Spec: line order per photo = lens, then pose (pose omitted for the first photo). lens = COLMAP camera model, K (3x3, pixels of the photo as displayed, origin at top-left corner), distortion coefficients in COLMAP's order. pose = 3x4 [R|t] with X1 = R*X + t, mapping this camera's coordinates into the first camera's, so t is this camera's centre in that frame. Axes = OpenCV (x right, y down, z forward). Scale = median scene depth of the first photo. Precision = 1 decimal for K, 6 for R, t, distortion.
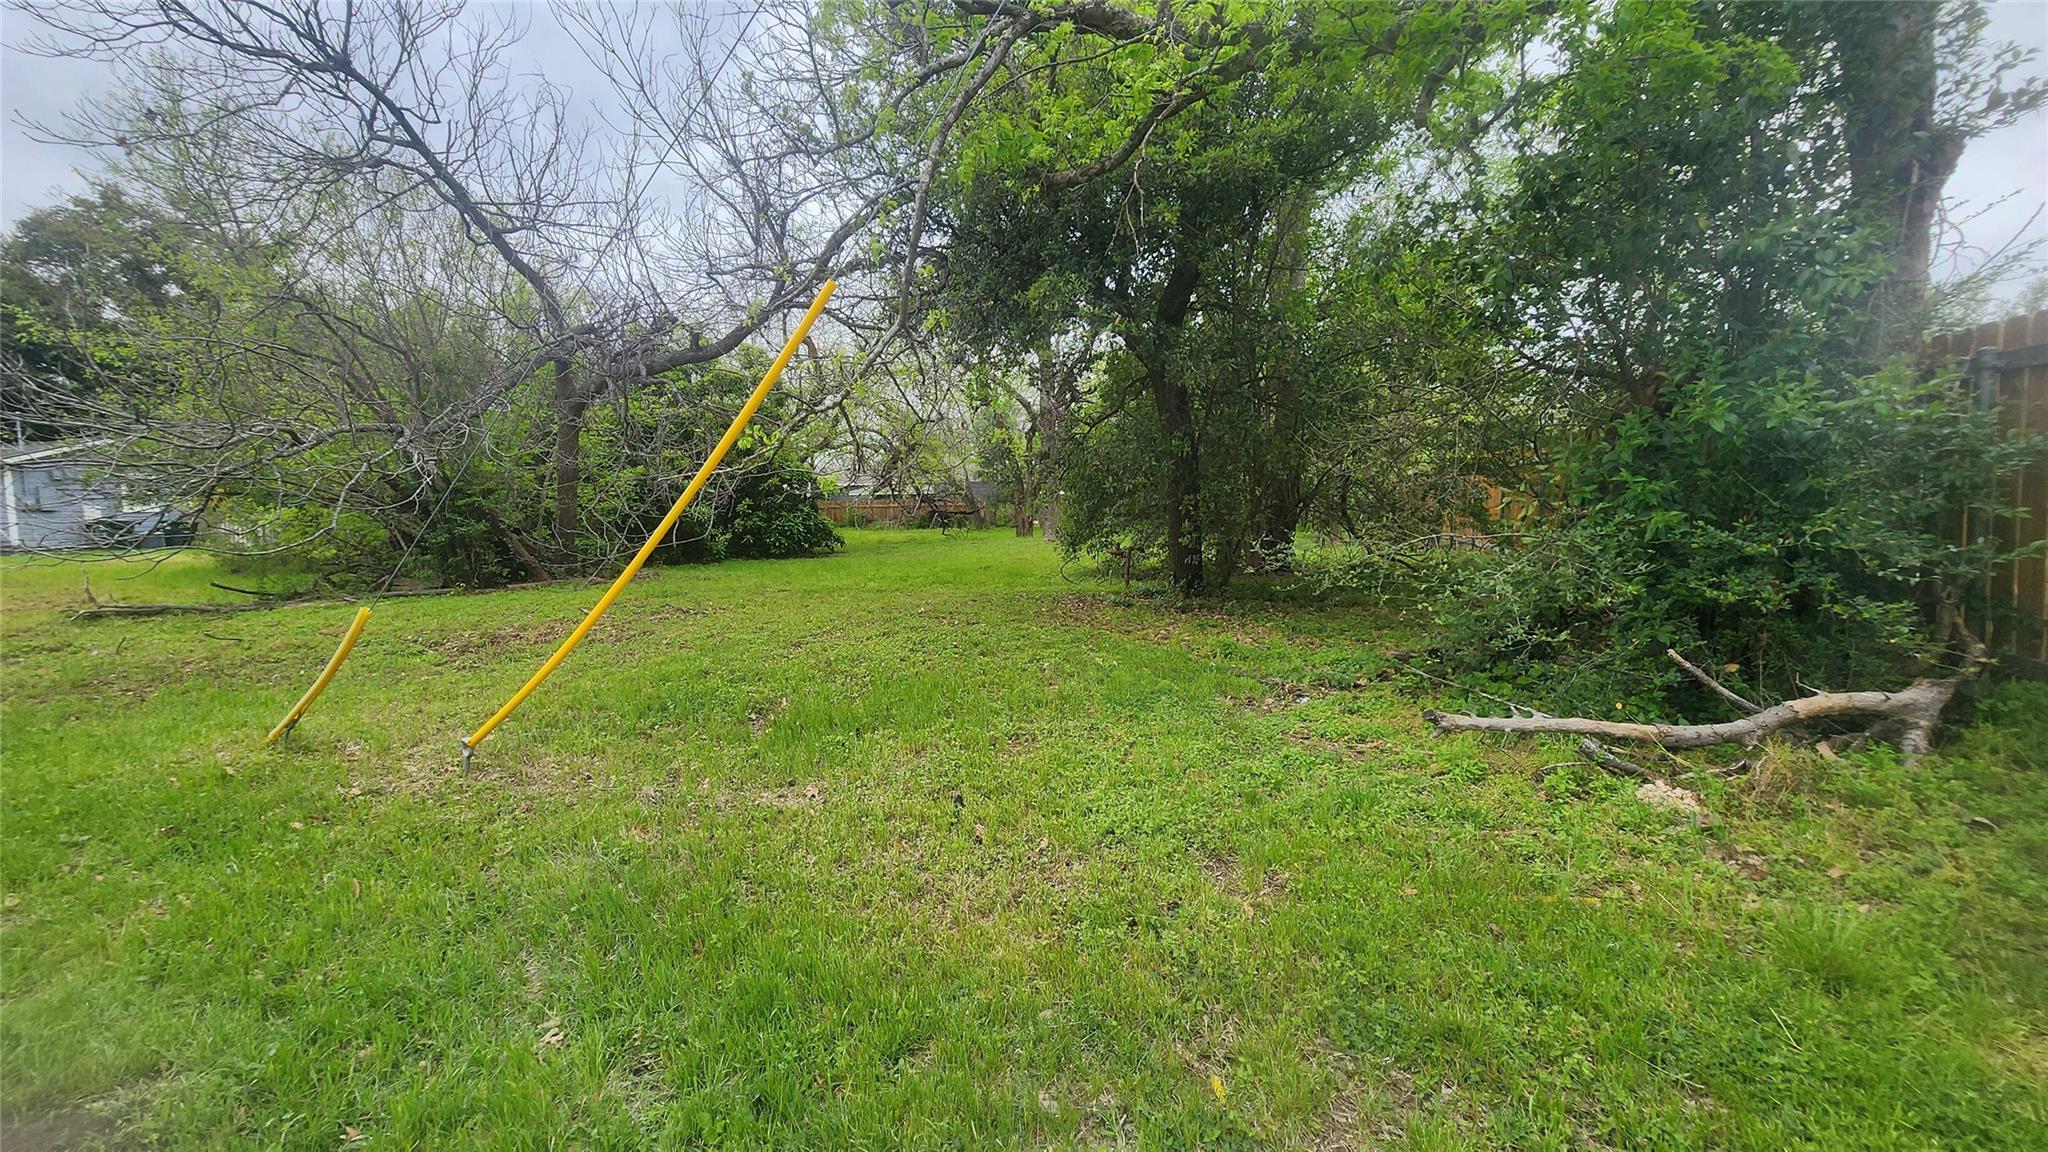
lens RADIAL K [[842.9, 0, 1020.7], [0, 842.9, 580.3], [0, 0, 1]] dist [0.000939, 0.002162]
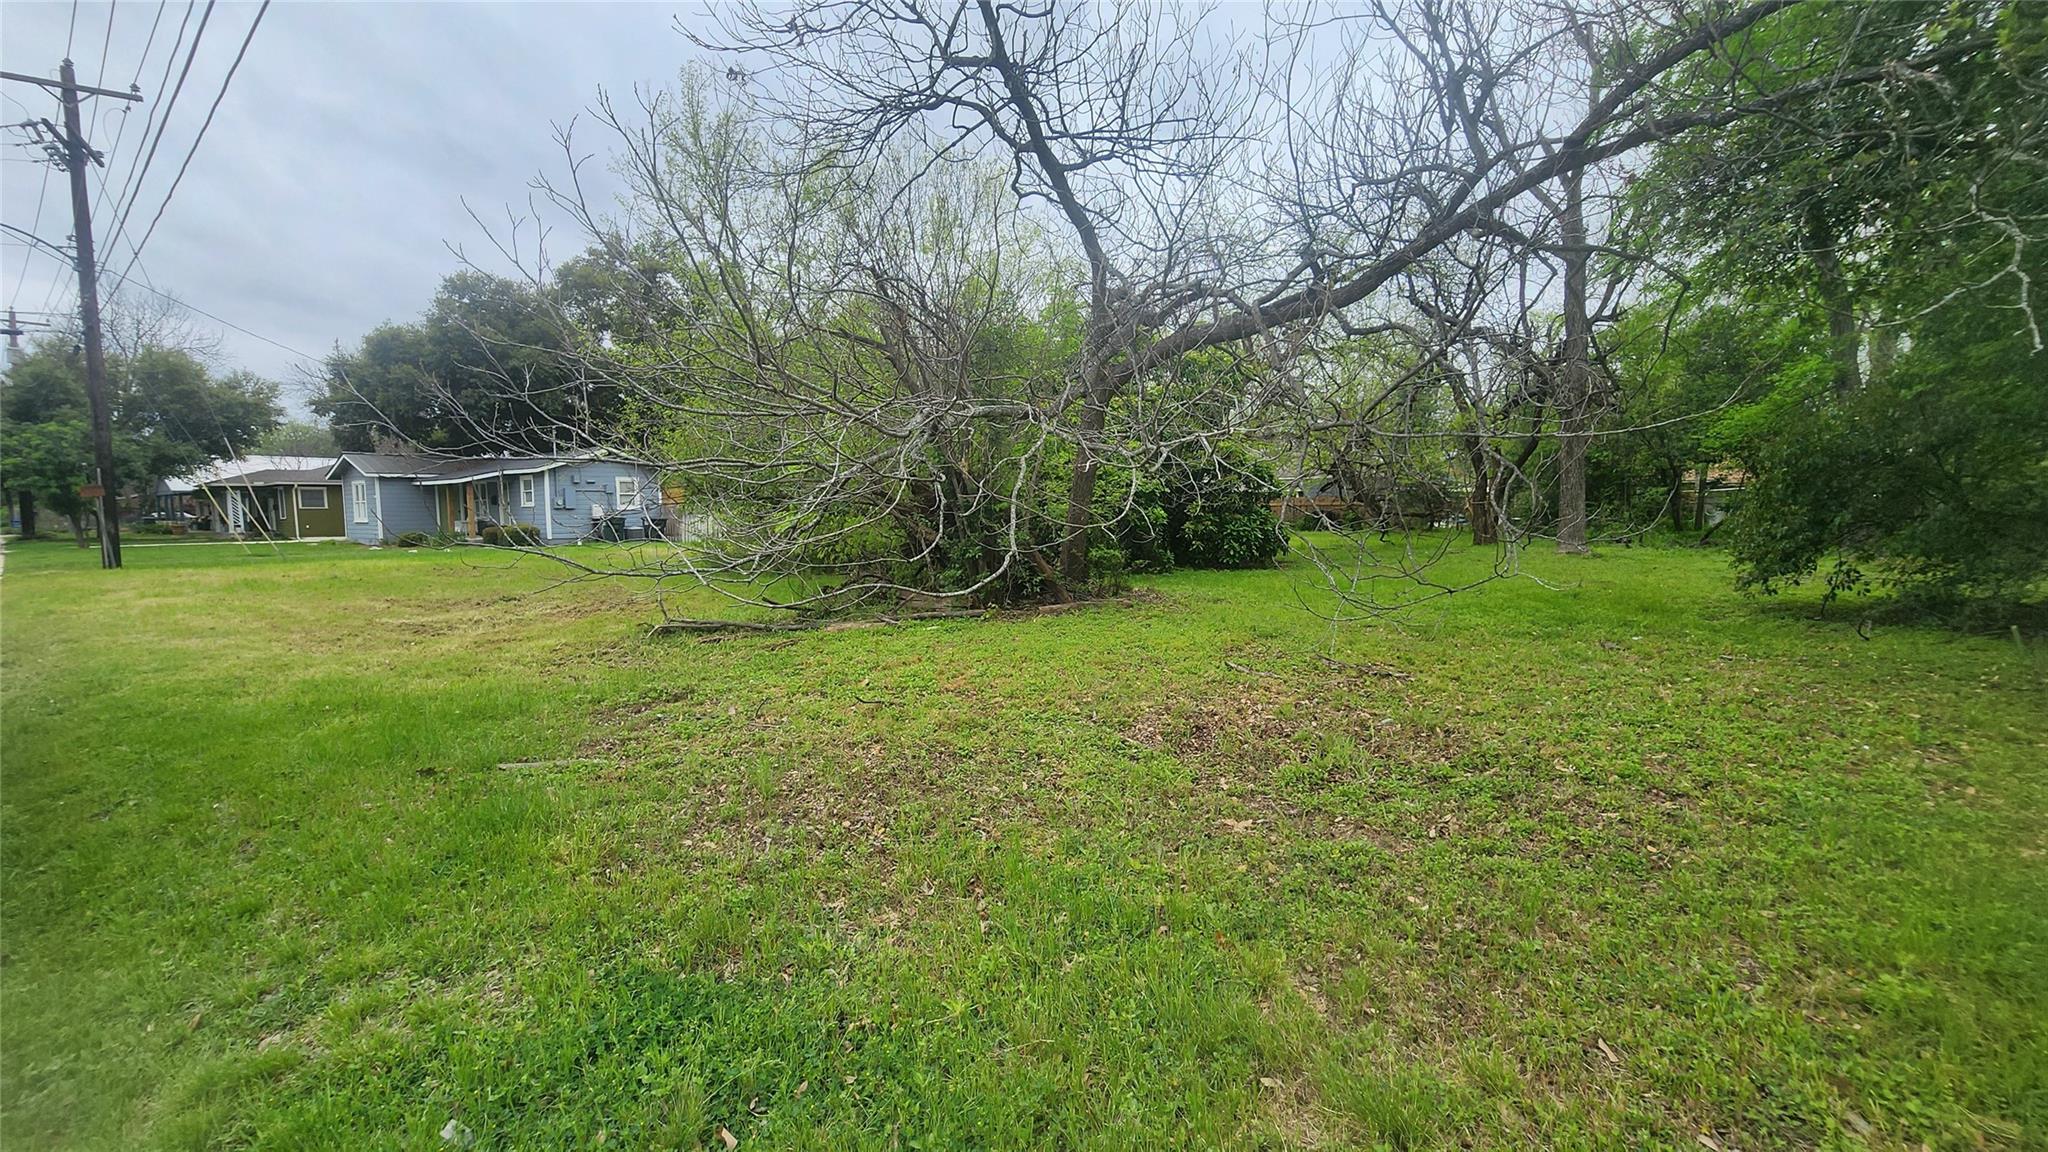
lens RADIAL K [[842.9, 0, 1017.4], [0, 842.9, 574.7], [0, 0, 1]] dist [0.000939, 0.002162]
pose [[0.941322, 0.031125, -0.336072, -0.207390], [-0.031793, 0.999488, 0.003516, -0.016831], [0.336009, 0.007375, 0.941830, 0.127763]]
